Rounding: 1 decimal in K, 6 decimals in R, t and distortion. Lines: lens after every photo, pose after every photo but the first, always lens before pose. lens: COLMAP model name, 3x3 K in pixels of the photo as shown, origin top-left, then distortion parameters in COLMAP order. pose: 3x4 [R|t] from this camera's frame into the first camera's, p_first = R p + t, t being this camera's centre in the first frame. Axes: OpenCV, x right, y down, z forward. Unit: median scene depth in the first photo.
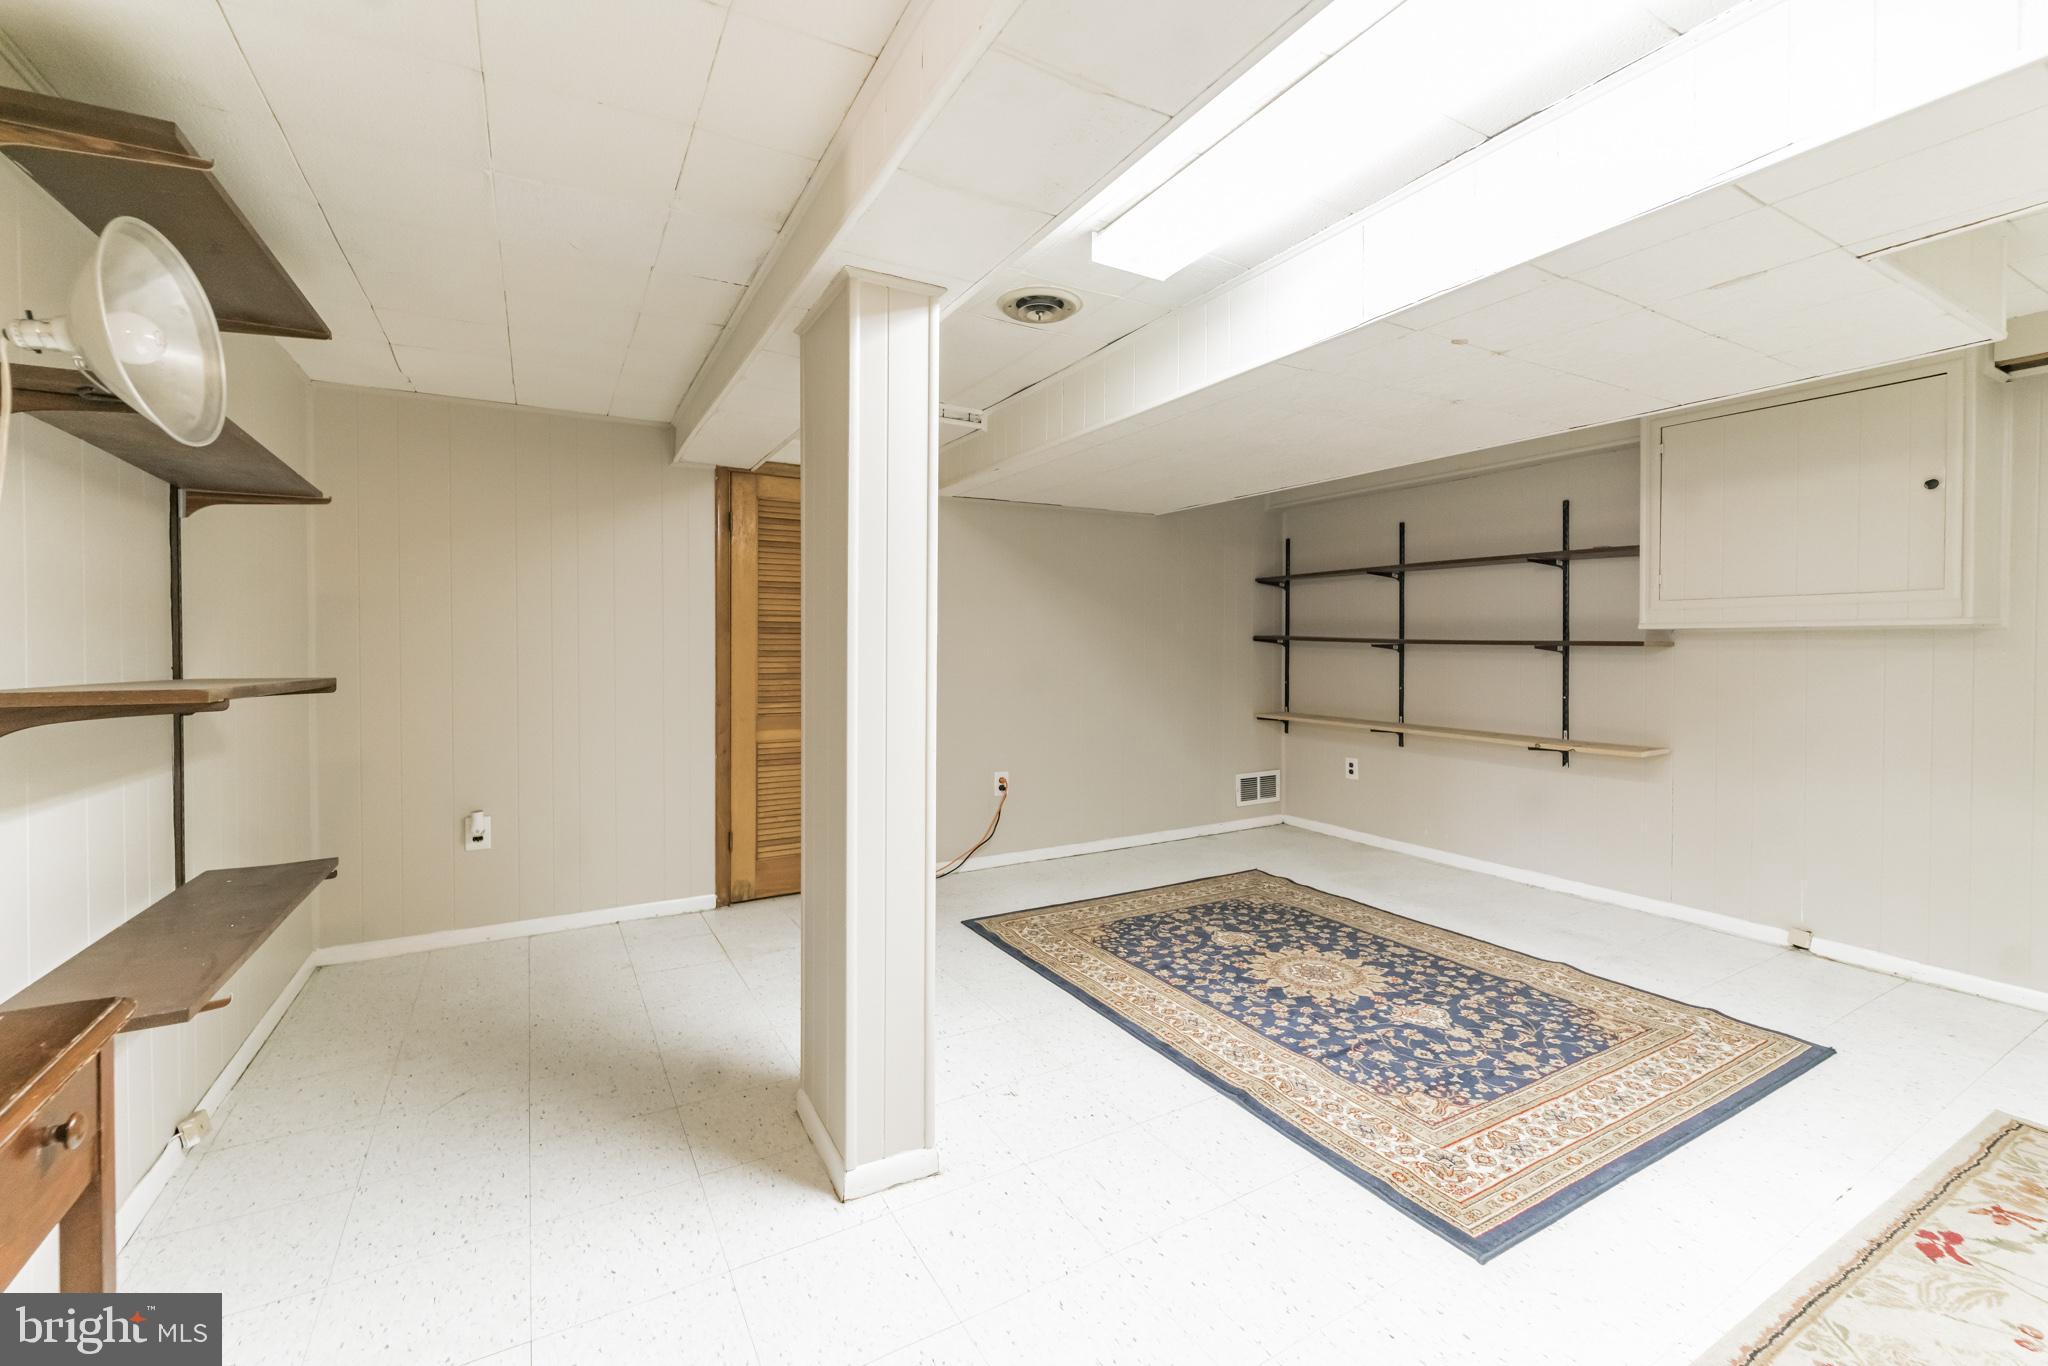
lens RADIAL K [[834.6, 0, 996.0], [0, 834.6, 660.4], [0, 0, 1]] dist [-0.001890, -0.001008]
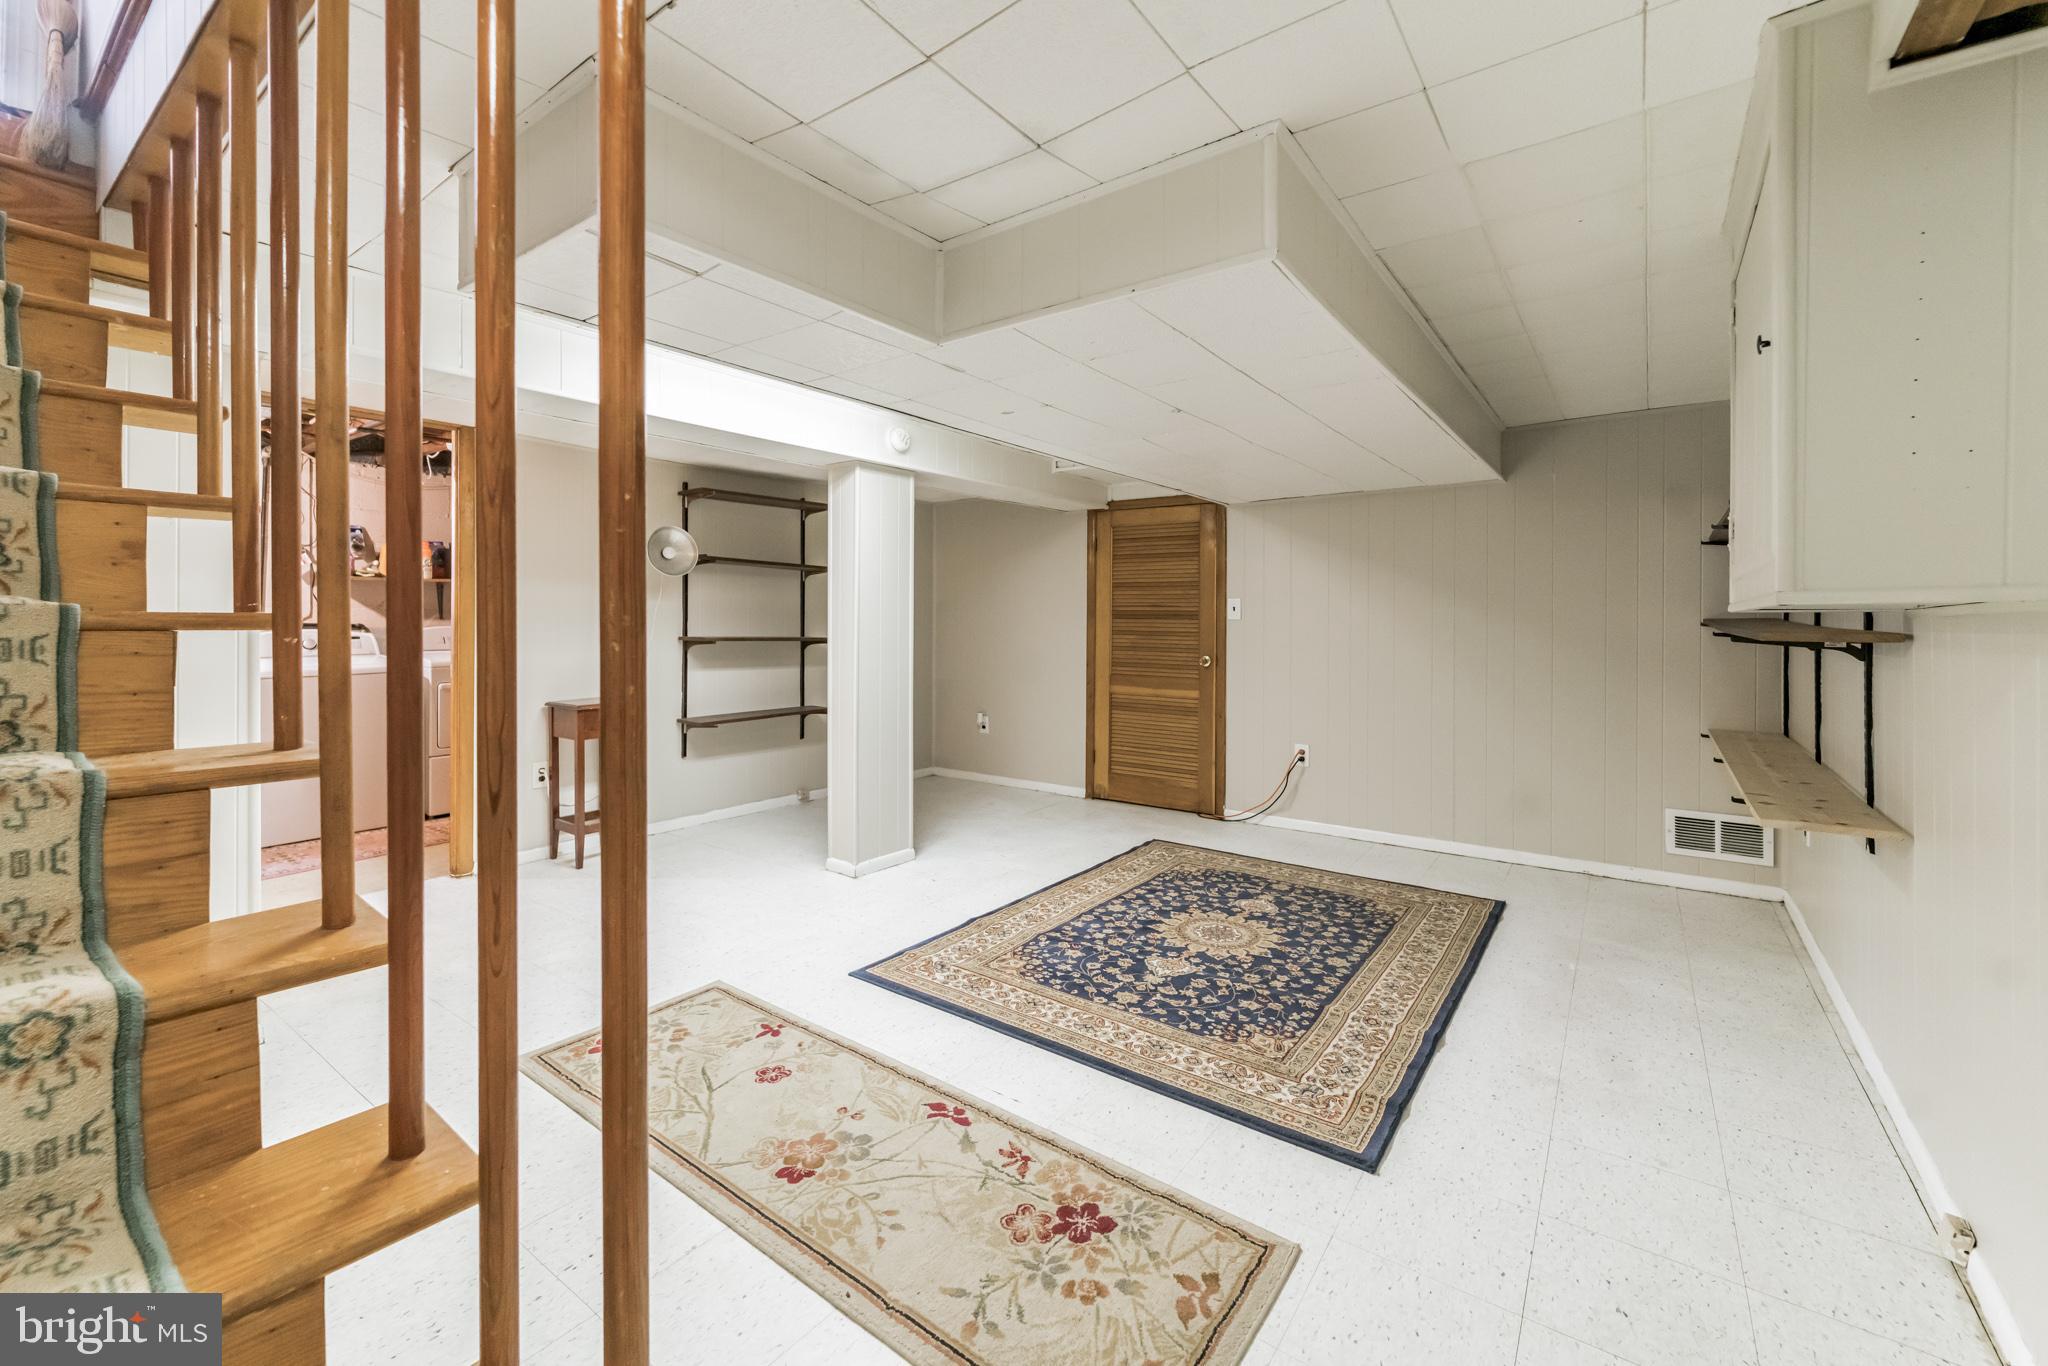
lens RADIAL K [[834.6, 0, 1013.0], [0, 834.6, 617.2], [0, 0, 1]] dist [-0.001890, -0.001008]
pose [[0.415460, -0.000869, -0.909611, 1.315675], [-0.023263, 0.999662, -0.011580, -0.018290], [0.909314, 0.025971, 0.415299, 0.308853]]
